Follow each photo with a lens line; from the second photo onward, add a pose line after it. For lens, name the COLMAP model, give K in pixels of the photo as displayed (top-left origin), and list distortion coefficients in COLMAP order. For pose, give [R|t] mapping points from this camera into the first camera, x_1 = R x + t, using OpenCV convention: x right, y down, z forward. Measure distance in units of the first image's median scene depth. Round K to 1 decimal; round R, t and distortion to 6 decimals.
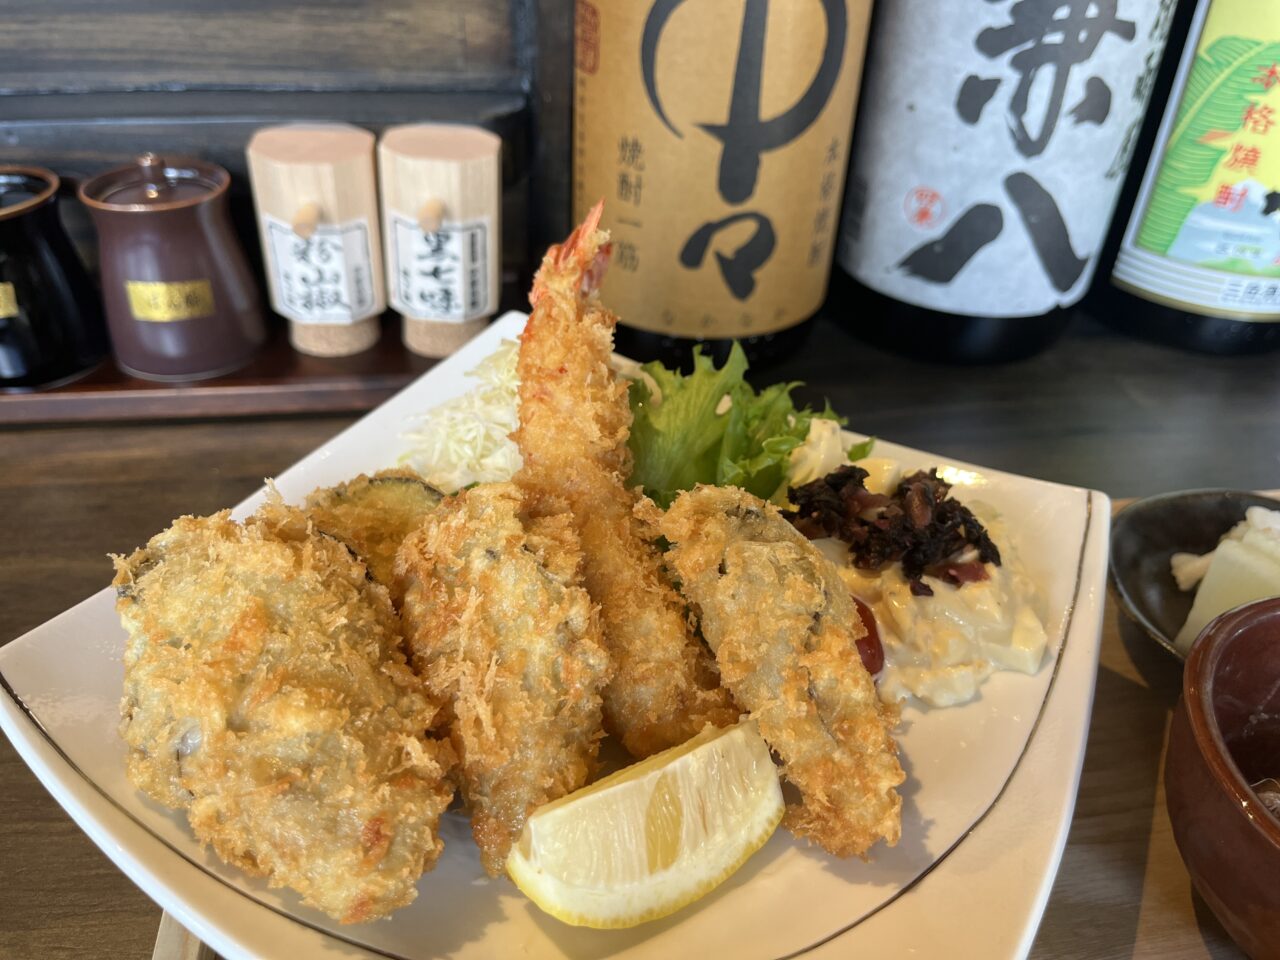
lens RADIAL K [[1020.4, 0, 652.9], [0, 1020.4, 487.4], [0, 0, 1]] dist [0.028244, -0.095432]
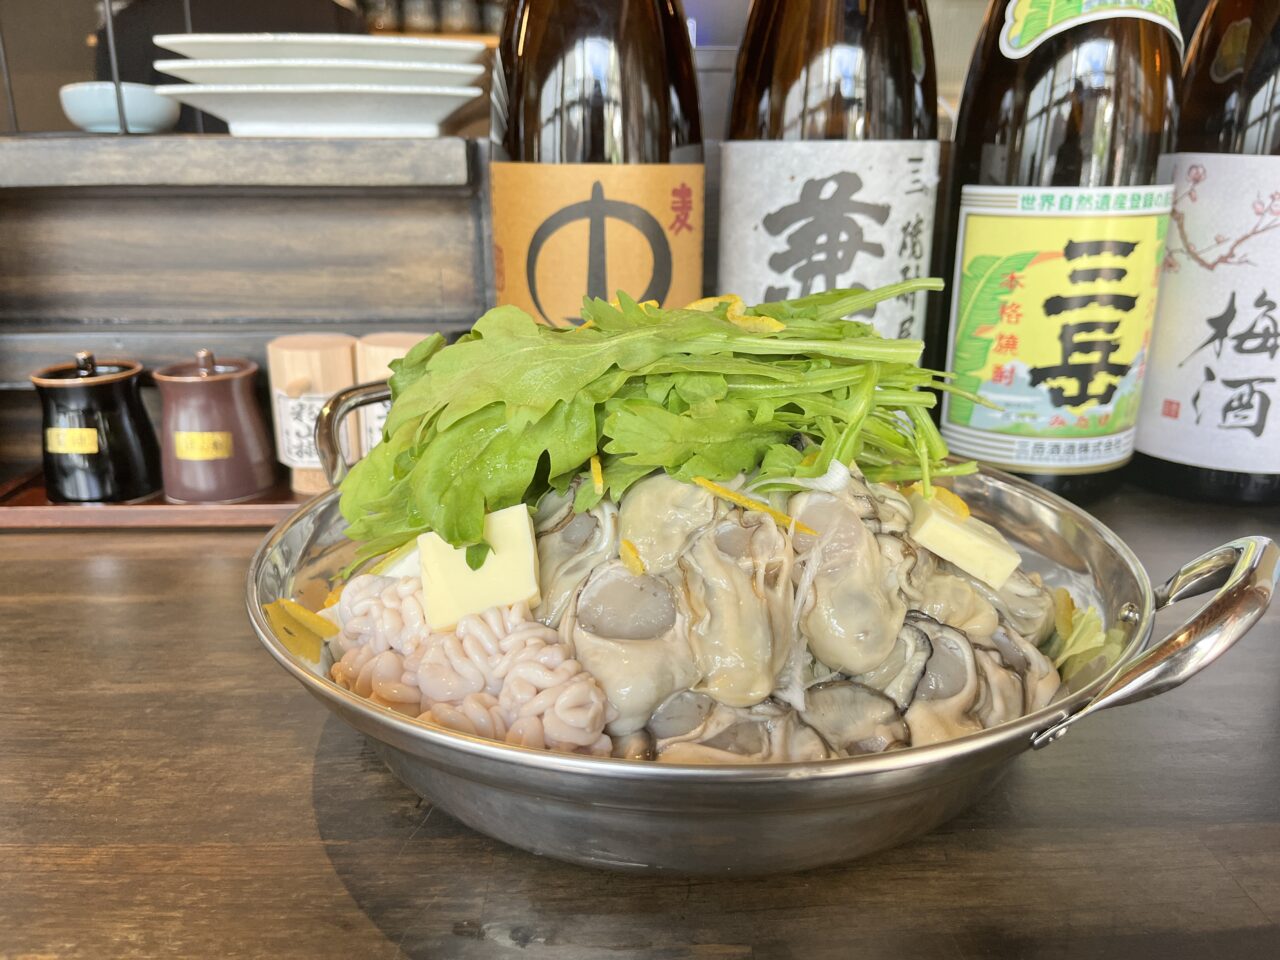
lens RADIAL K [[990.4, 0, 640.7], [0, 990.4, 479.0], [0, 0, 1]] dist [0.004433, -0.013713]
pose [[0.992475, -0.004034, -0.122383, 0.277290], [-0.032491, 0.954955, -0.294967, 0.229431], [0.118060, 0.296724, 0.947637, -0.202391]]
